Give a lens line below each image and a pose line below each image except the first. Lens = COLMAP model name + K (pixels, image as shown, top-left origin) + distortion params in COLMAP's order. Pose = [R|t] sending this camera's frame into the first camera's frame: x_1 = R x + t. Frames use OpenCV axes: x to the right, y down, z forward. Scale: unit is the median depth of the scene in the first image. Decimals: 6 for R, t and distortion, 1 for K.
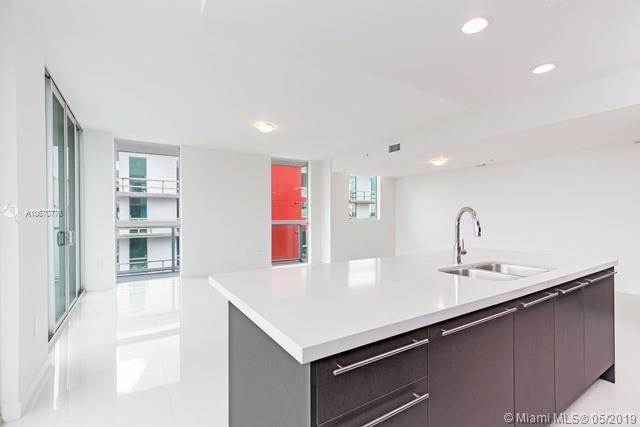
lens RADIAL K [[295.7, 0, 322.4], [0, 295.7, 216.2], [0, 0, 1]] dist [-0.000169, 0.000161]
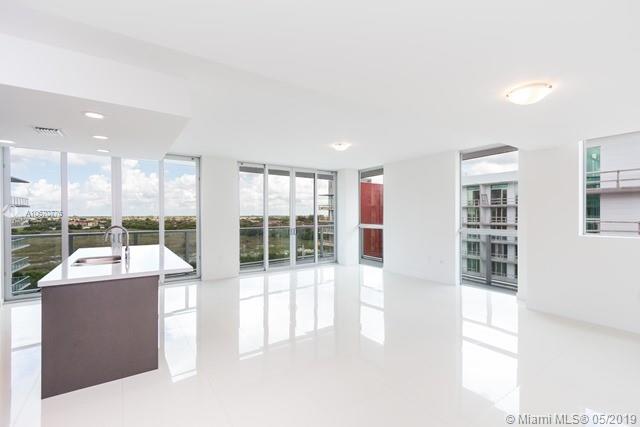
lens RADIAL K [[302.2, 0, 329.1], [0, 302.2, 214.8], [0, 0, 1]] dist [-0.000595, -0.000054]
pose [[0.047874, 0.003501, -0.998847, 0.603288], [-0.001217, 0.999993, 0.003447, -0.014241], [0.998853, 0.001051, 0.047878, 0.513992]]
